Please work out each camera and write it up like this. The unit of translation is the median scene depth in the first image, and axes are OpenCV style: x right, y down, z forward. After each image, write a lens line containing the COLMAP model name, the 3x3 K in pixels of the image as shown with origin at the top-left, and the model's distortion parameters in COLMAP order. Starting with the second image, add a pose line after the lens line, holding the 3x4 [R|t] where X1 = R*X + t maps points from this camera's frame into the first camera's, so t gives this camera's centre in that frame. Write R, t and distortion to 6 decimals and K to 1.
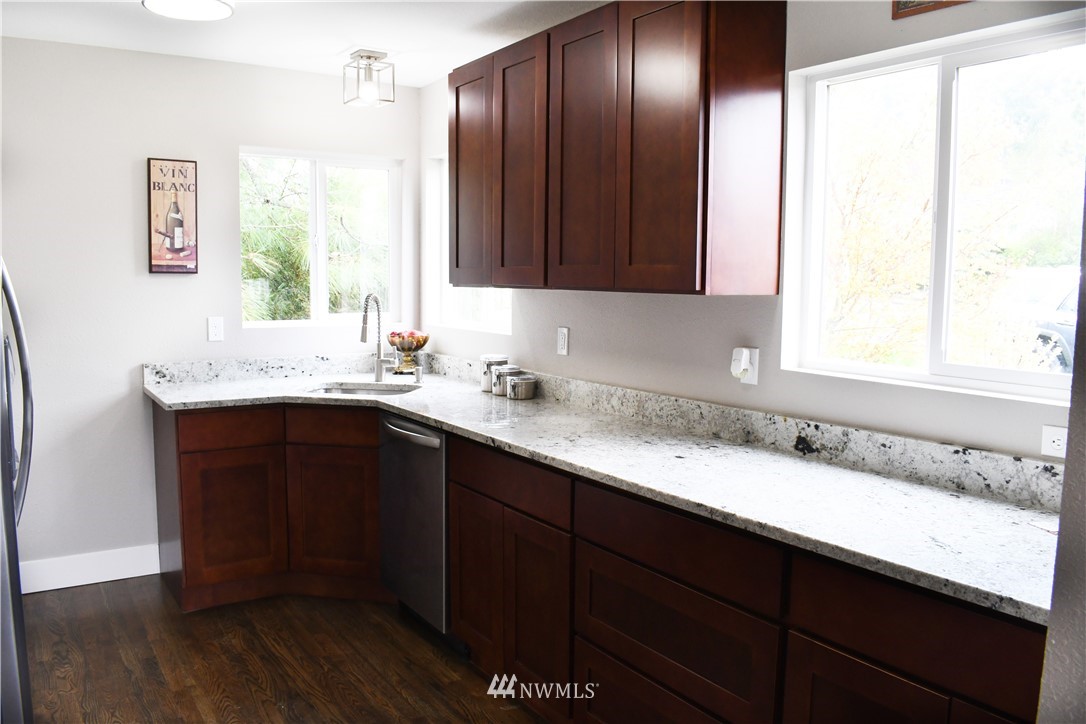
lens RADIAL K [[849.4, 0, 544.0], [0, 849.4, 361.3], [0, 0, 1]] dist [-0.094998, 0.018757]
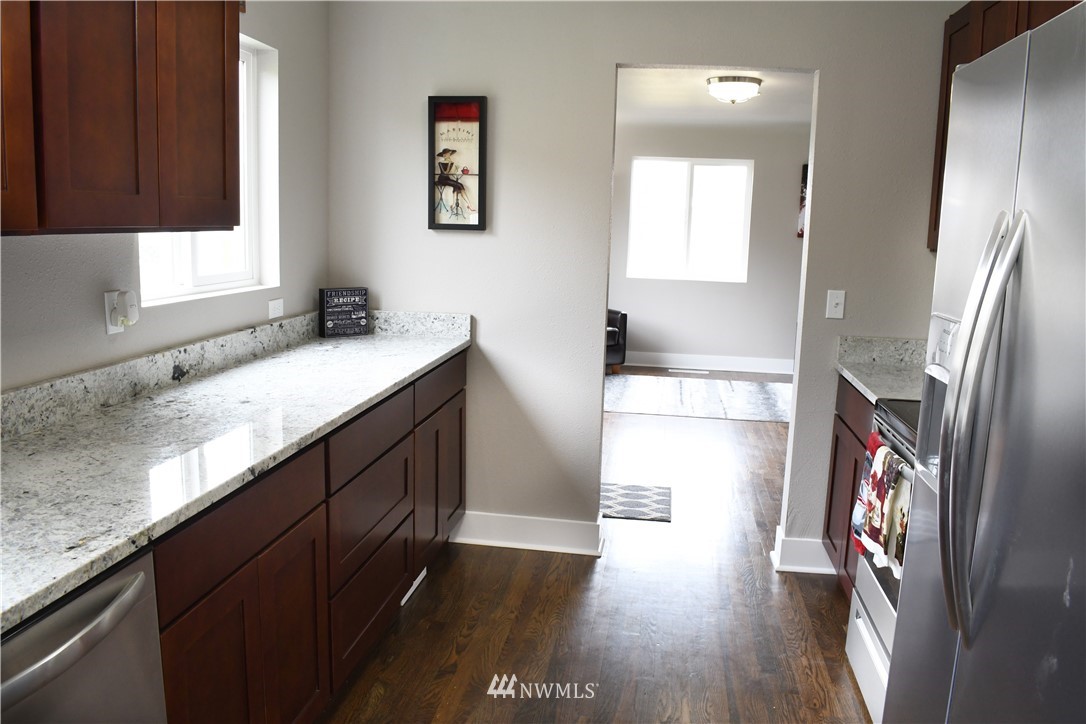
lens RADIAL K [[849.4, 0, 542.6], [0, 849.4, 362.3], [0, 0, 1]] dist [-0.094998, 0.018757]
pose [[-0.737442, -0.144227, 0.659832, -0.224432], [0.029408, 0.969151, 0.244706, -0.048491], [-0.674770, 0.199861, -0.710451, 0.456611]]
